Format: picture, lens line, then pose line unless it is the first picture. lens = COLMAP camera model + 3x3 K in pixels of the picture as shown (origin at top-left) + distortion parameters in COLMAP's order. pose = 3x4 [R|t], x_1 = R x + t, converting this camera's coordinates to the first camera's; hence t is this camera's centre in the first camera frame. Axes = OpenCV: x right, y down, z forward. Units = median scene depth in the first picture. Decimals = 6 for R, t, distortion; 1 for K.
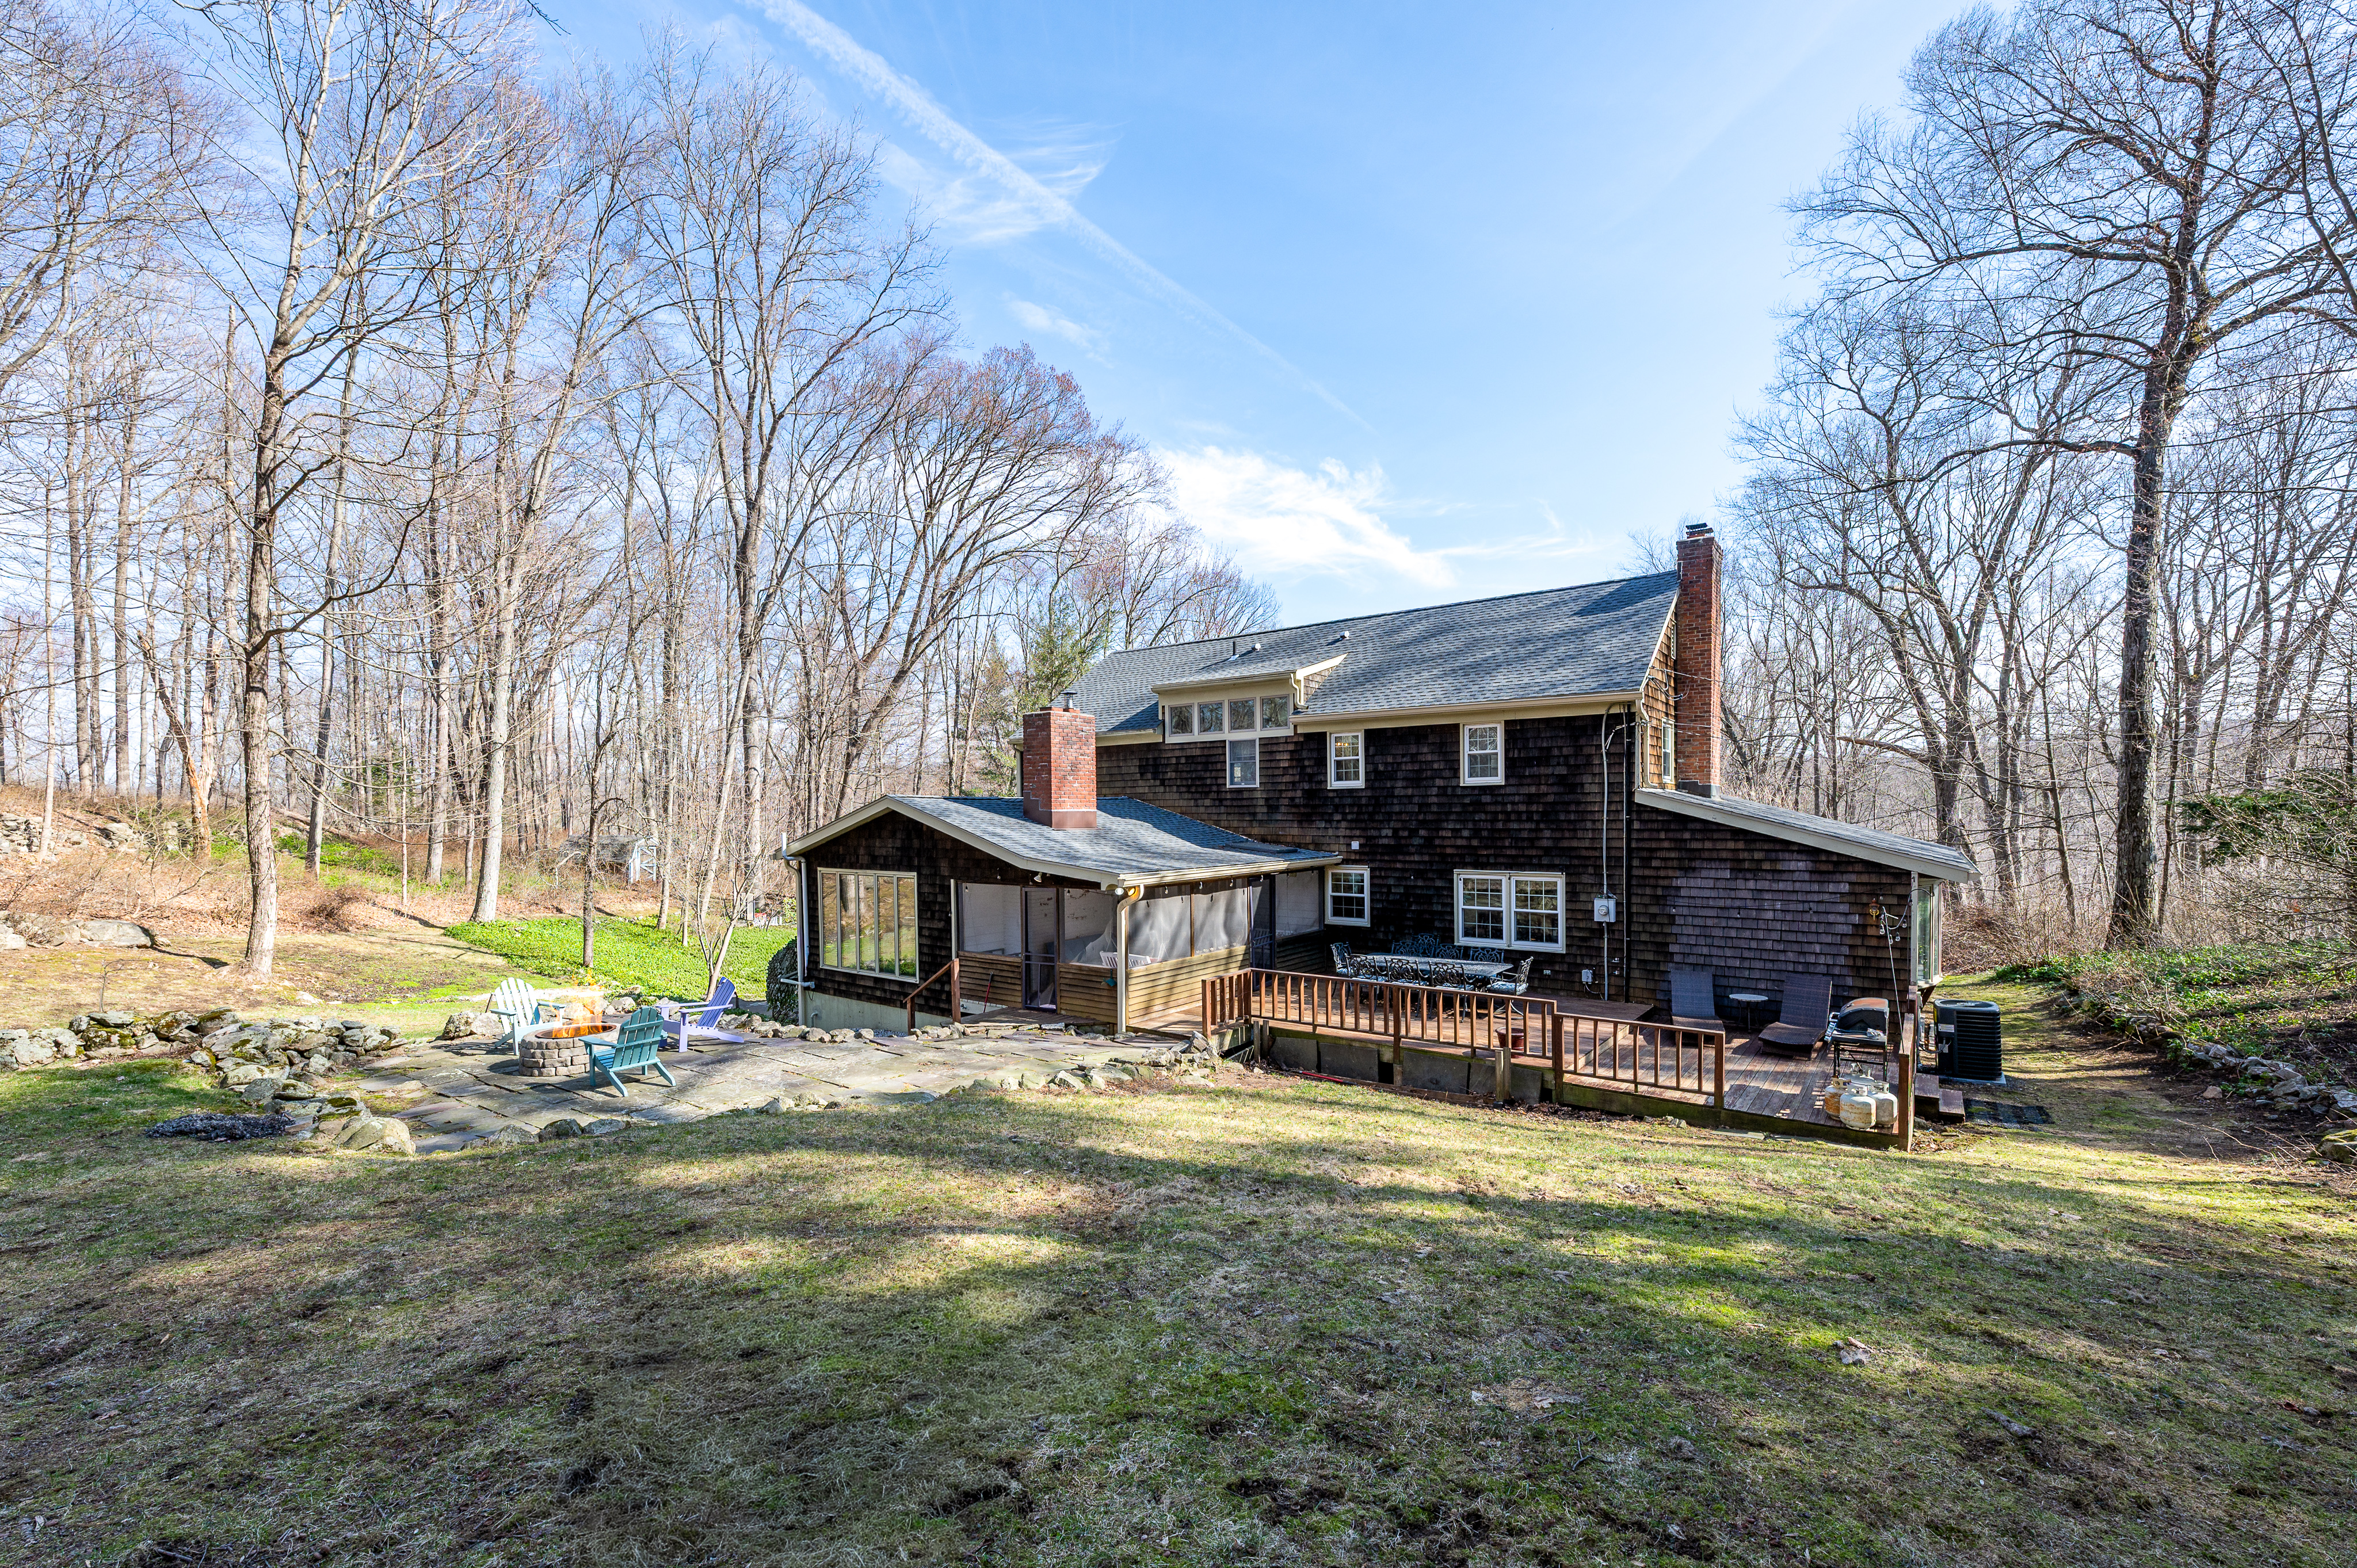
lens RADIAL K [[961.0, 0, 1179.6], [0, 961.0, 808.6], [0, 0, 1]] dist [-0.001157, -0.000116]
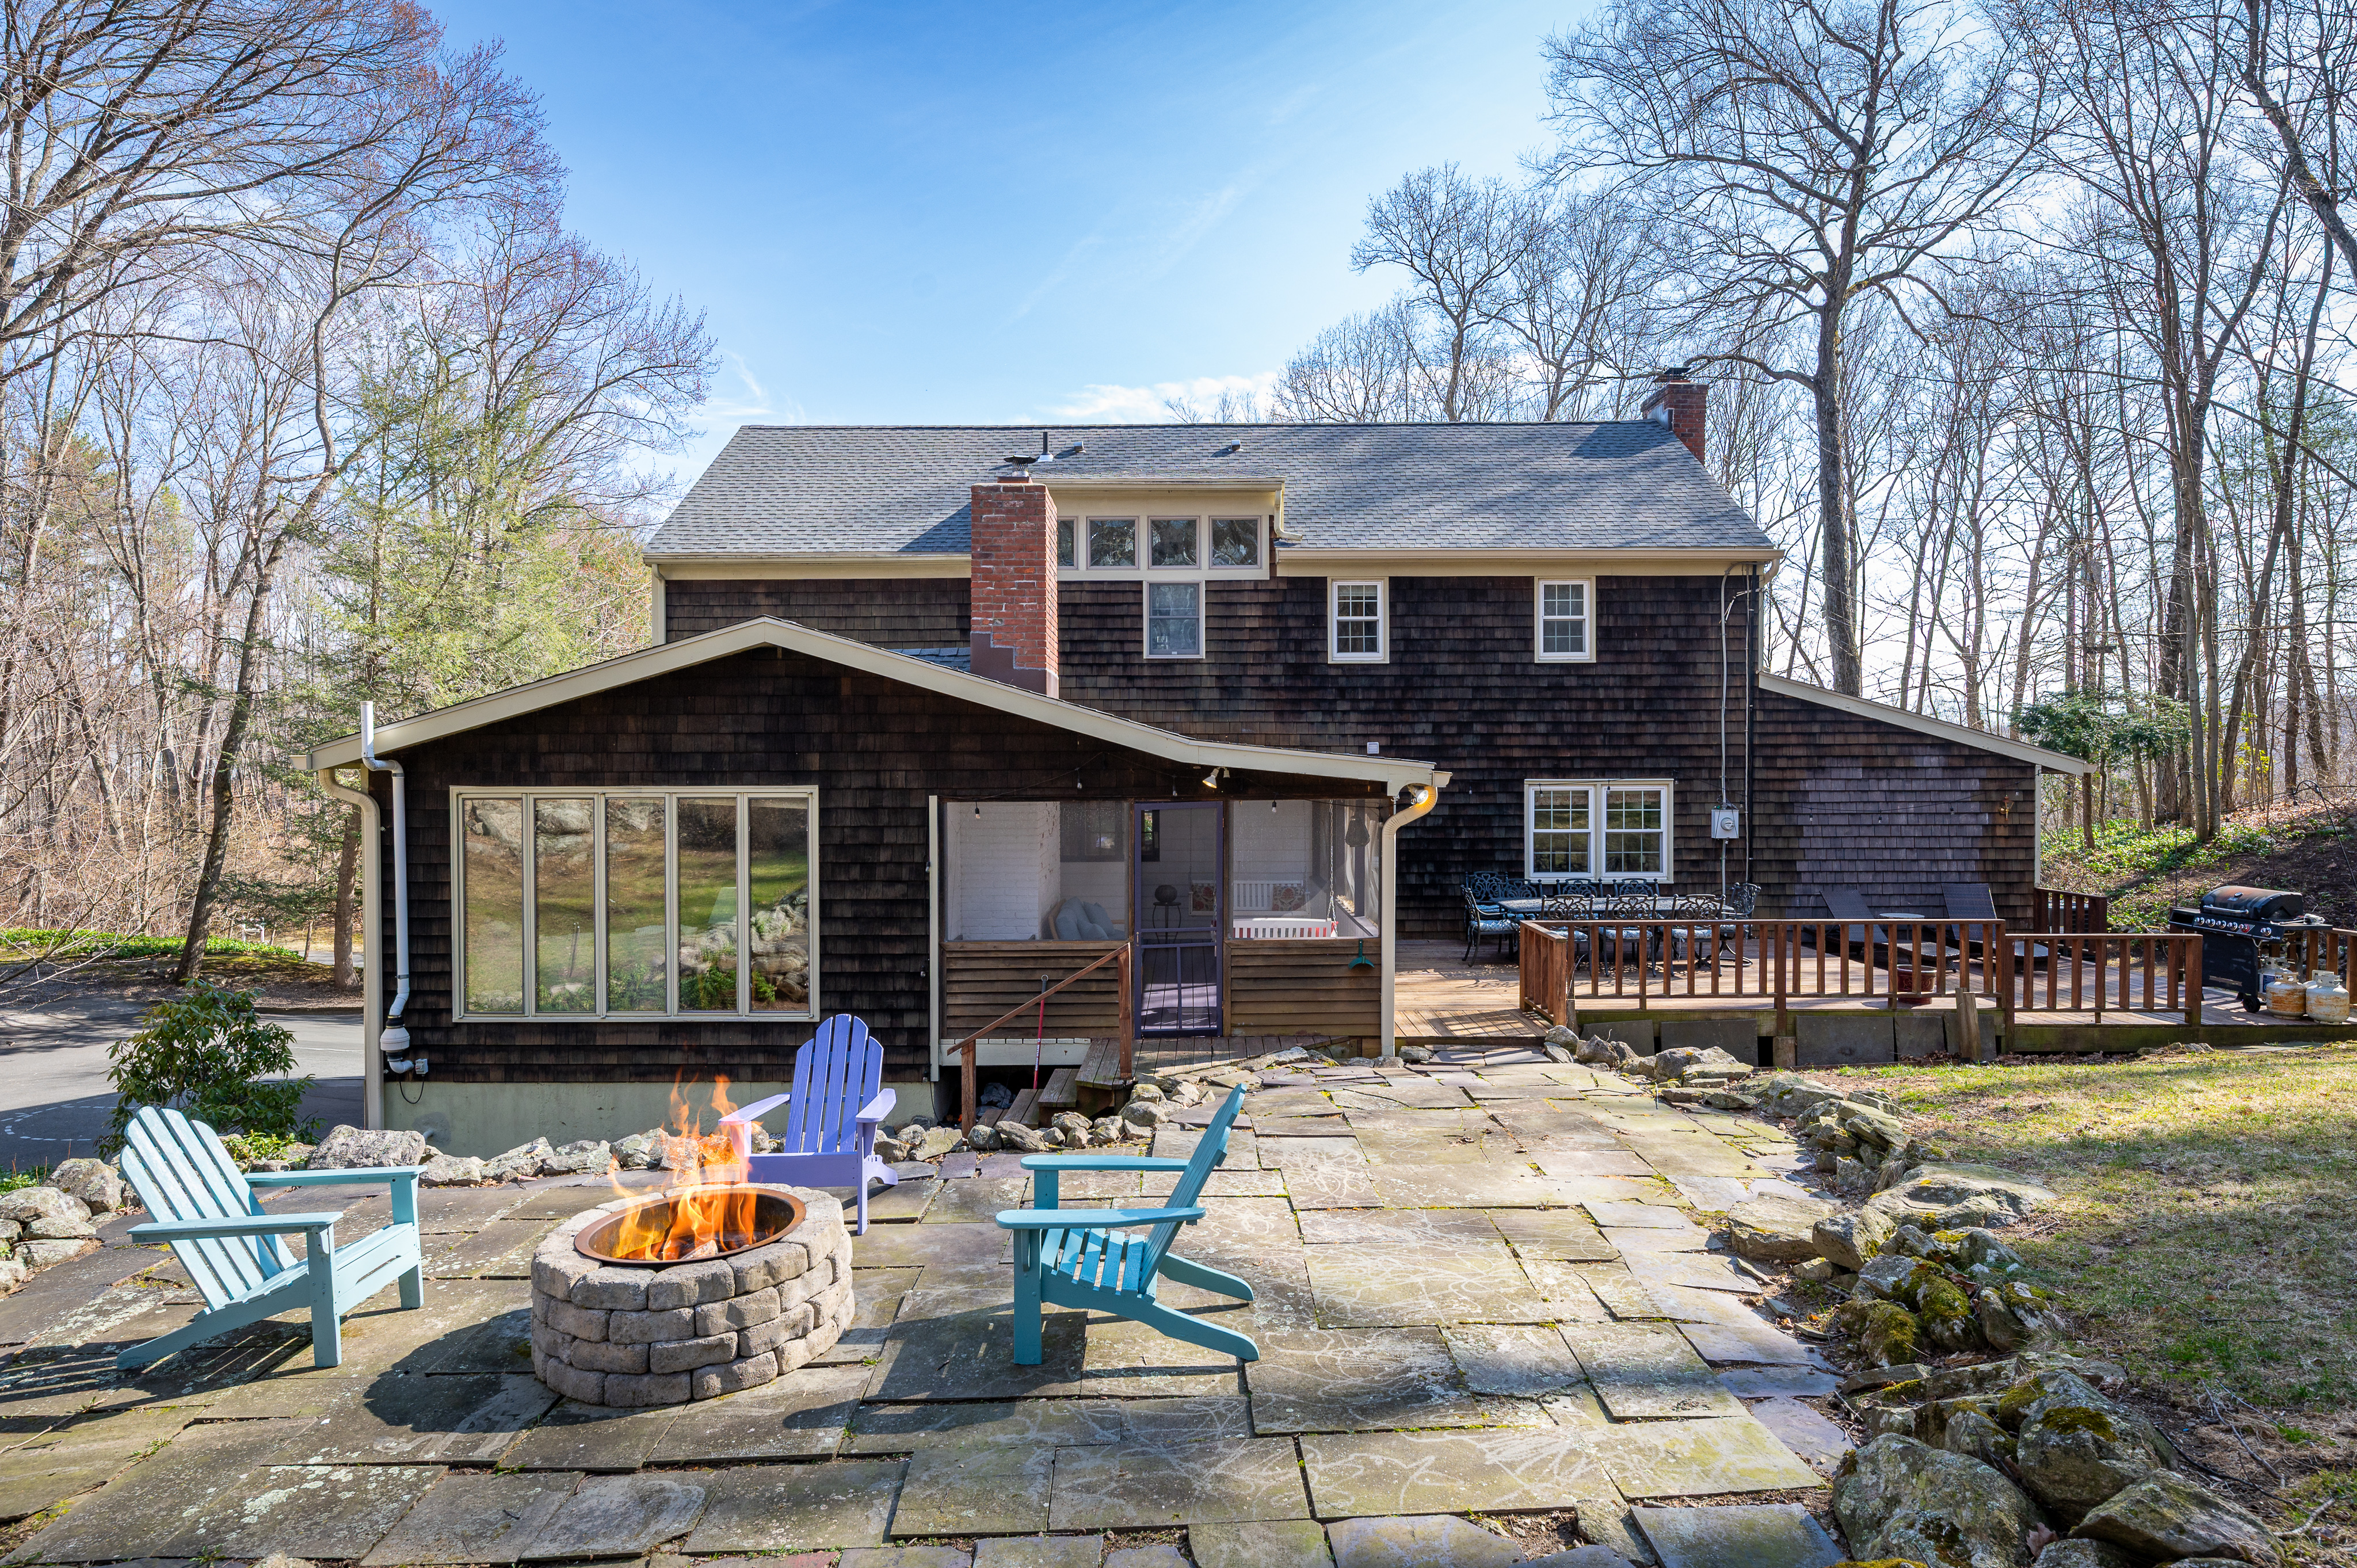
lens RADIAL K [[1292.0, 0, 1177.5], [0, 1292.0, 771.2], [0, 0, 1]] dist [0.003326, -0.000210]
pose [[0.803376, 0.000933, 0.595471, -0.508540], [-0.005957, 0.999961, 0.006471, 0.053817], [-0.595442, -0.008746, 0.803351, 0.384421]]
